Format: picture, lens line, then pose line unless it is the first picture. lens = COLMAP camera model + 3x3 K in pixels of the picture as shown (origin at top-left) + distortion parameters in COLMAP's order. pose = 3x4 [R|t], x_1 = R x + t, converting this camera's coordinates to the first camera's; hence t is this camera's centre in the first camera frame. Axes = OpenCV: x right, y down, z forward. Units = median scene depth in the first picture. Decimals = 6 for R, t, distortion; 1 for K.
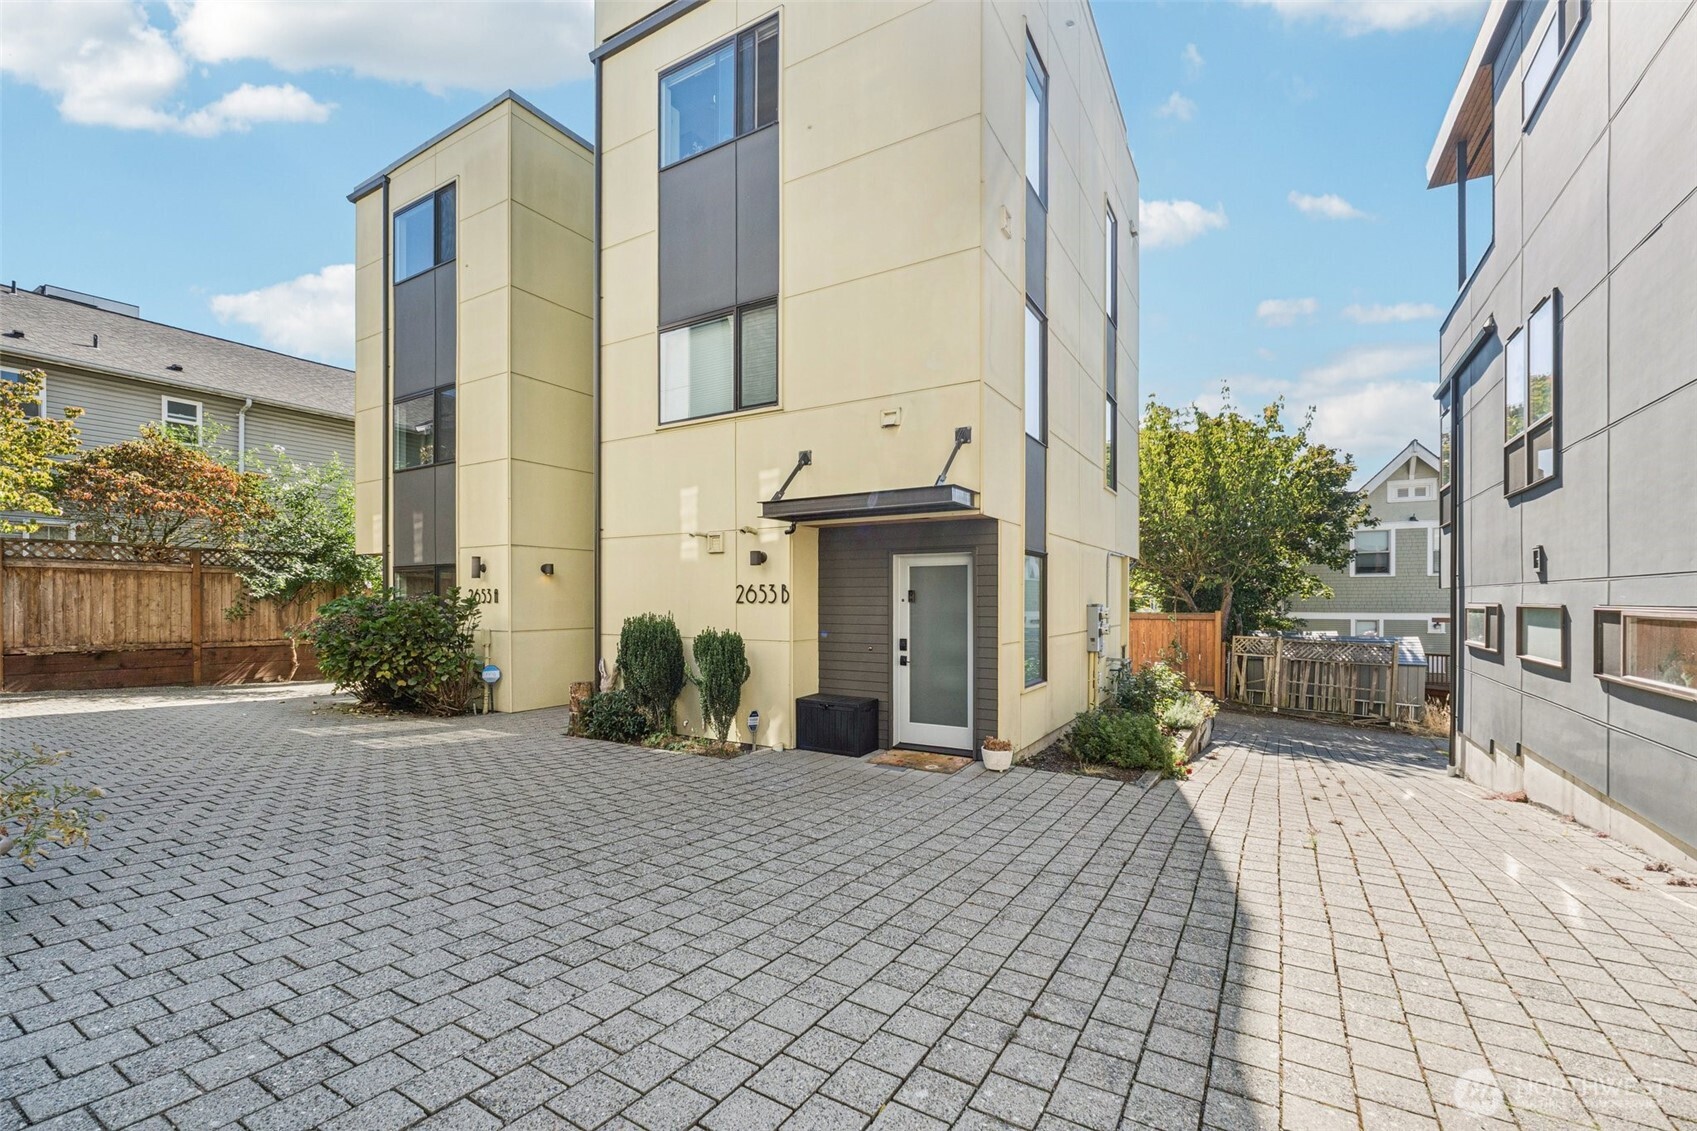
lens RADIAL K [[713.2, 0, 846.6], [0, 713.2, 566.8], [0, 0, 1]] dist [-0.004929, -0.000066]
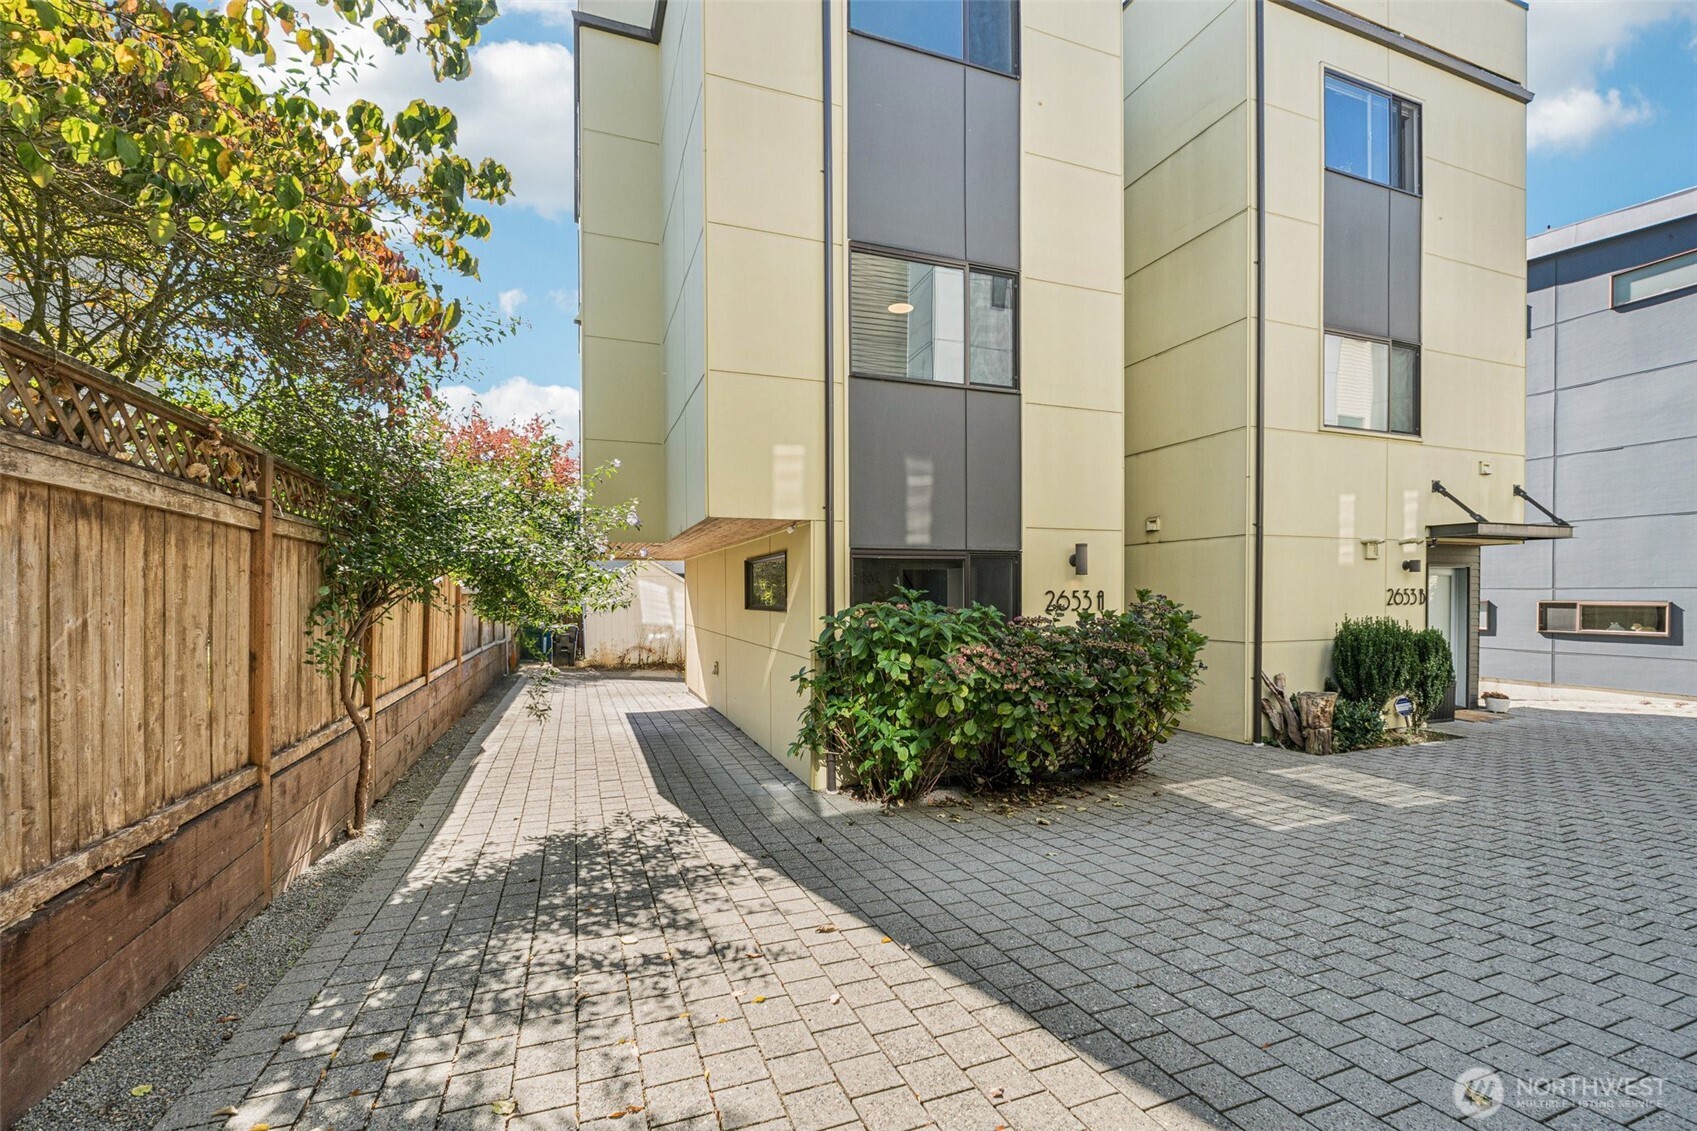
lens RADIAL K [[746.0, 0, 856.0], [0, 746.0, 589.1], [0, 0, 1]] dist [-0.002986, -0.000210]
pose [[0.616621, 0.016217, 0.787093, -1.464414], [-0.022398, 0.999744, -0.003052, 0.044549], [-0.786941, -0.015747, 0.616827, 0.865907]]
